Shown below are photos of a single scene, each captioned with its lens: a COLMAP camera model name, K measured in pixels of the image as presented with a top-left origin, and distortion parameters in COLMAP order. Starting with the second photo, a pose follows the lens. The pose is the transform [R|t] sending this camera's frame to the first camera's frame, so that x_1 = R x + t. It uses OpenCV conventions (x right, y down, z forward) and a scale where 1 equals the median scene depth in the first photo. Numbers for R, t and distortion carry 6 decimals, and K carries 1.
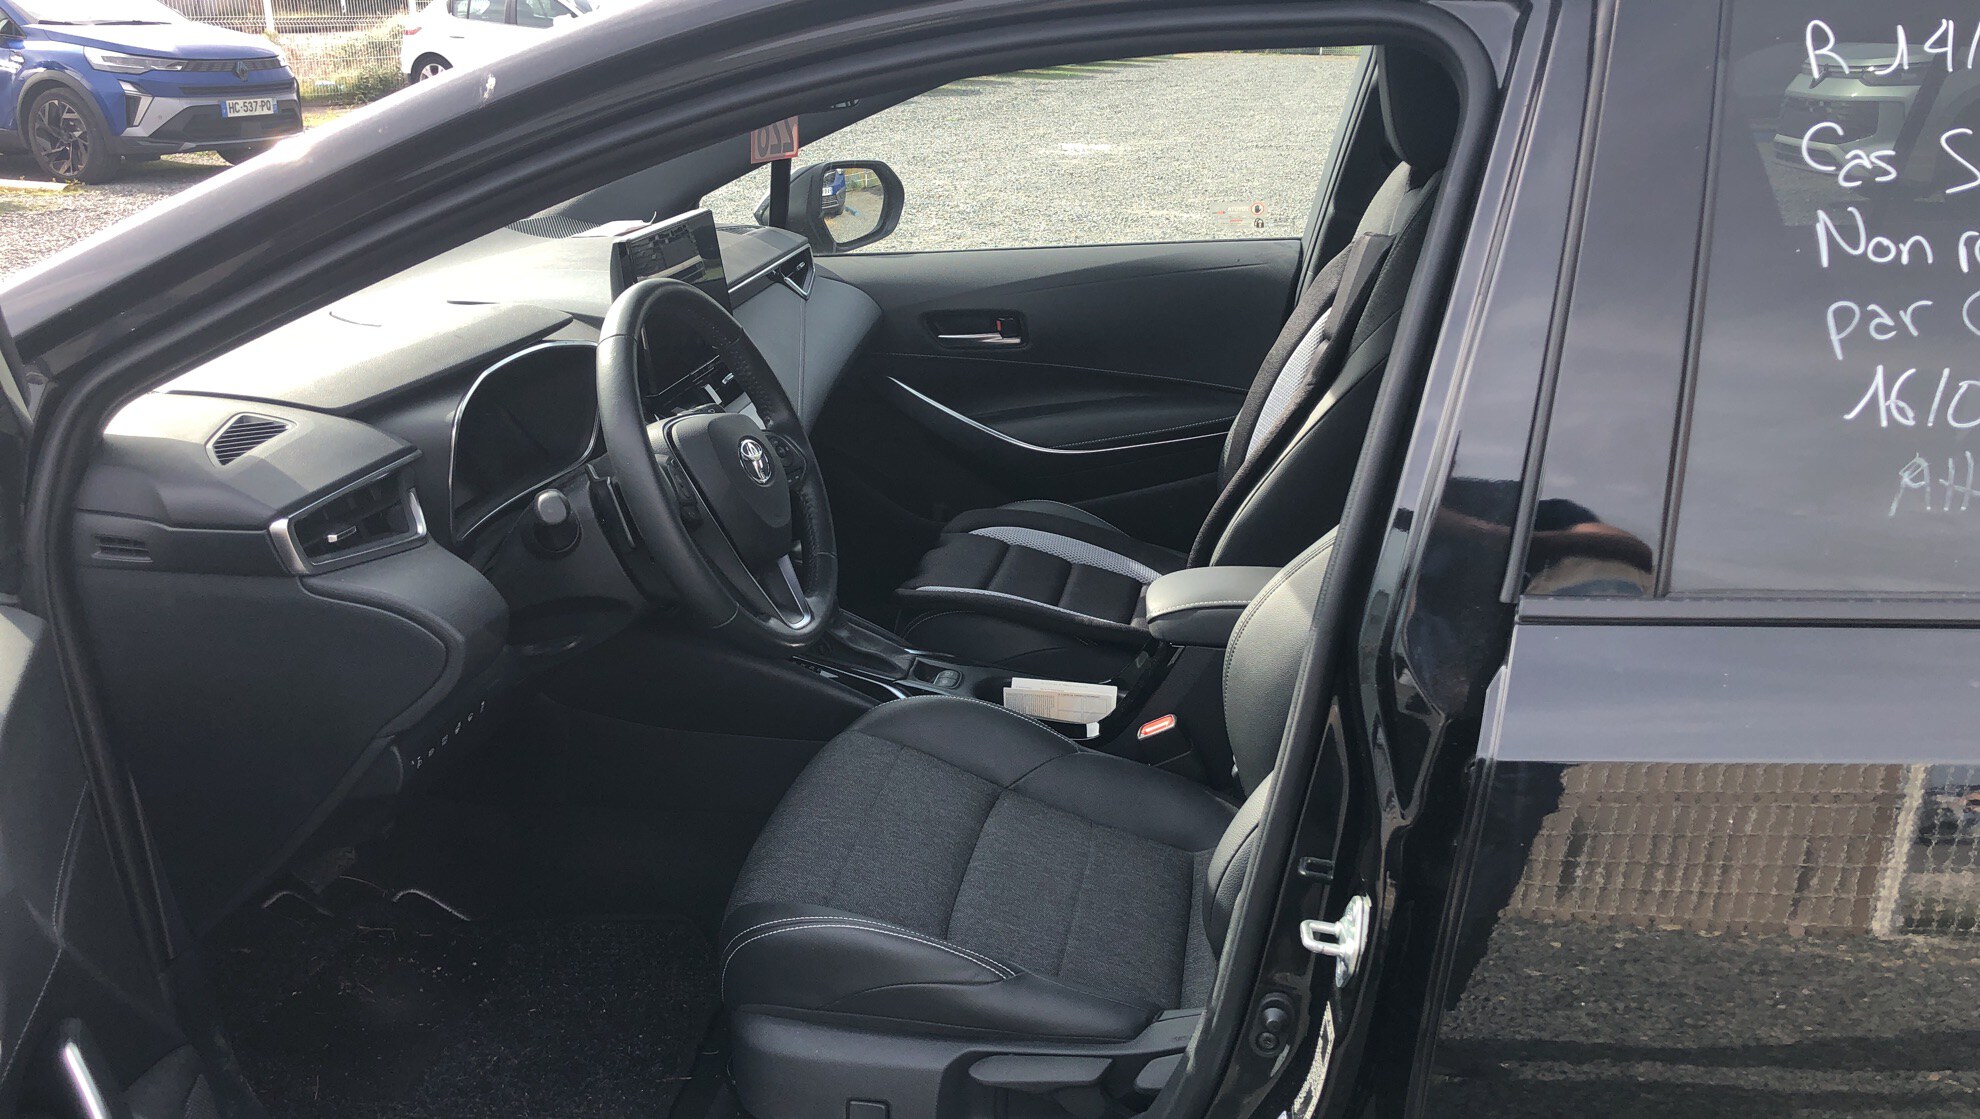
lens RADIAL K [[1560.1, 0, 997.5], [0, 1560.1, 540.2], [0, 0, 1]] dist [0.027652, -0.007875]
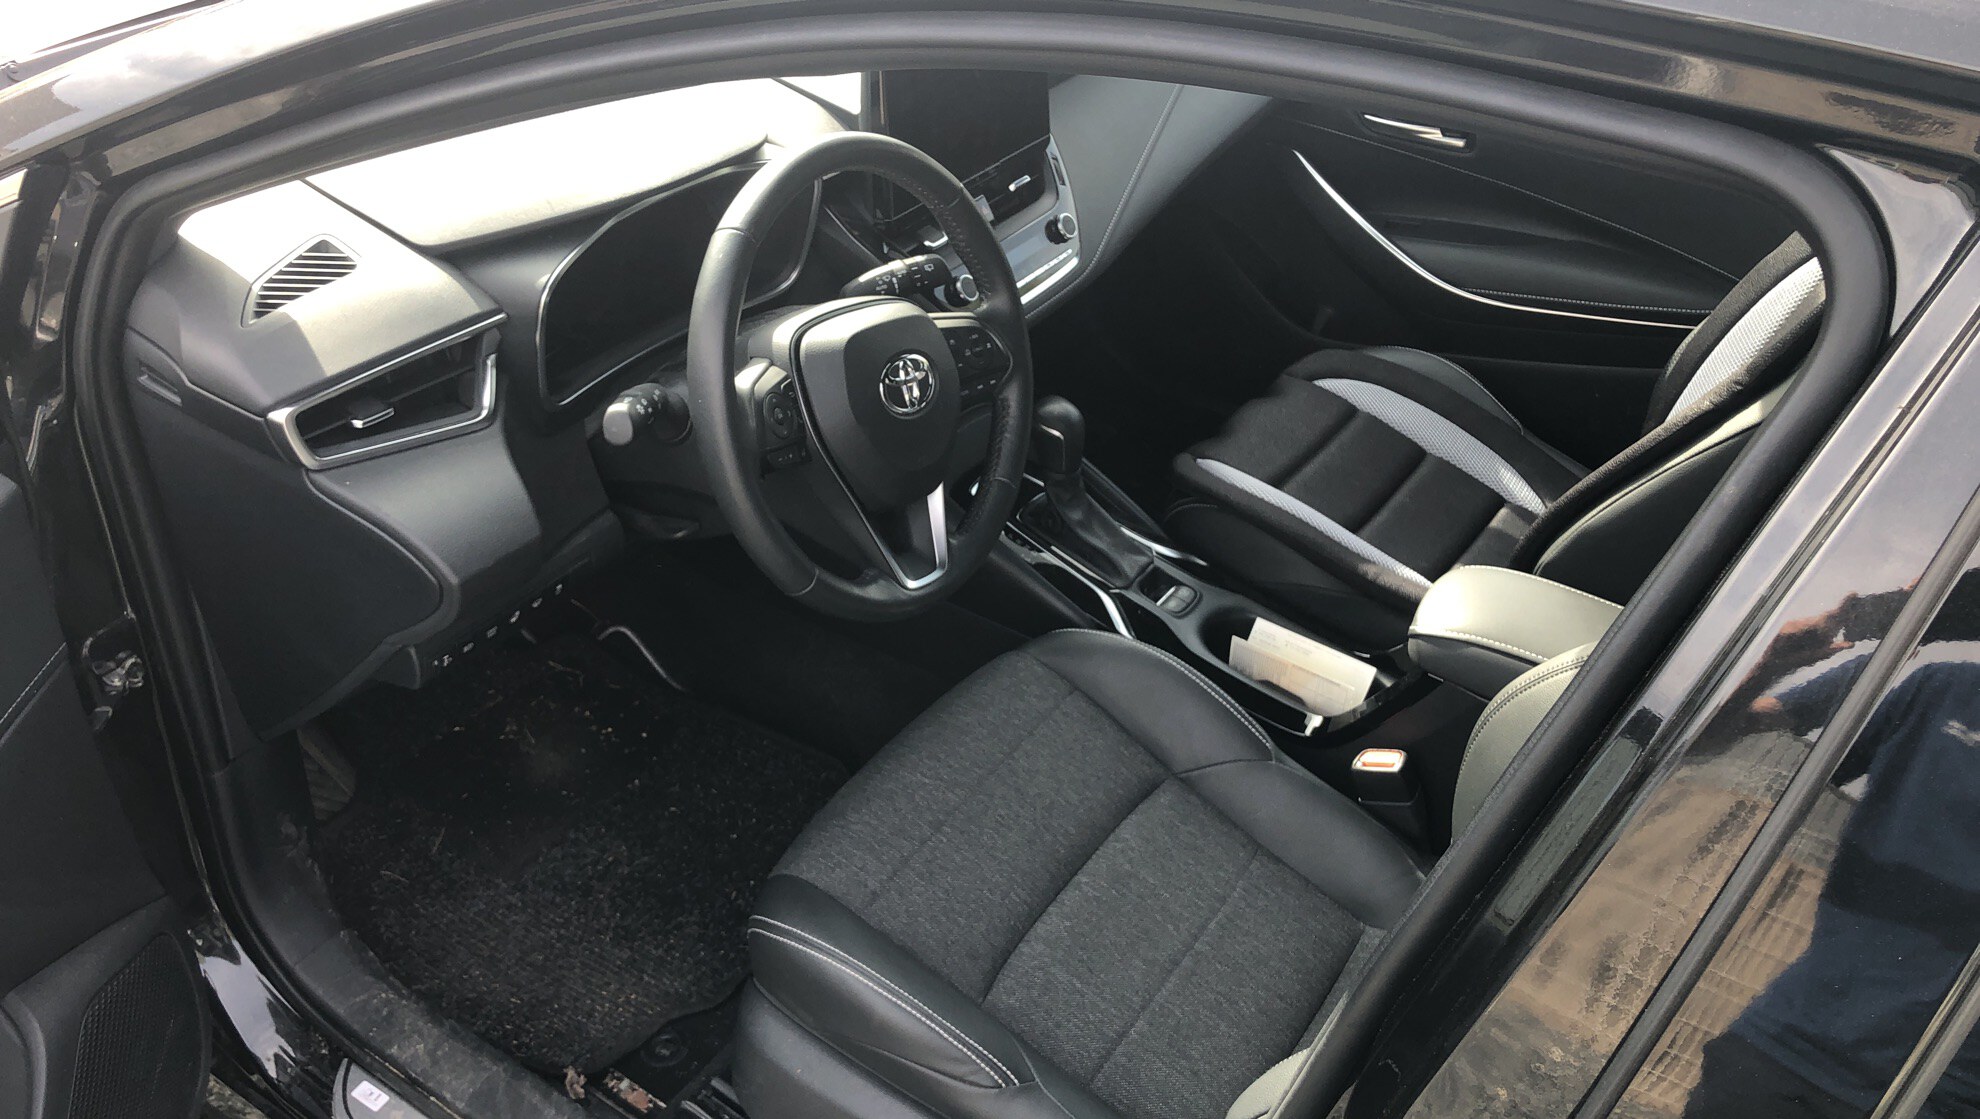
lens RADIAL K [[1560.1, 0, 979.9], [0, 1560.1, 556.9], [0, 0, 1]] dist [0.027652, -0.007875]
pose [[0.913309, 0.288856, -0.287106, 0.155651], [-0.199361, 0.931807, 0.303301, -0.247638], [0.355137, -0.219770, 0.908614, 0.285271]]
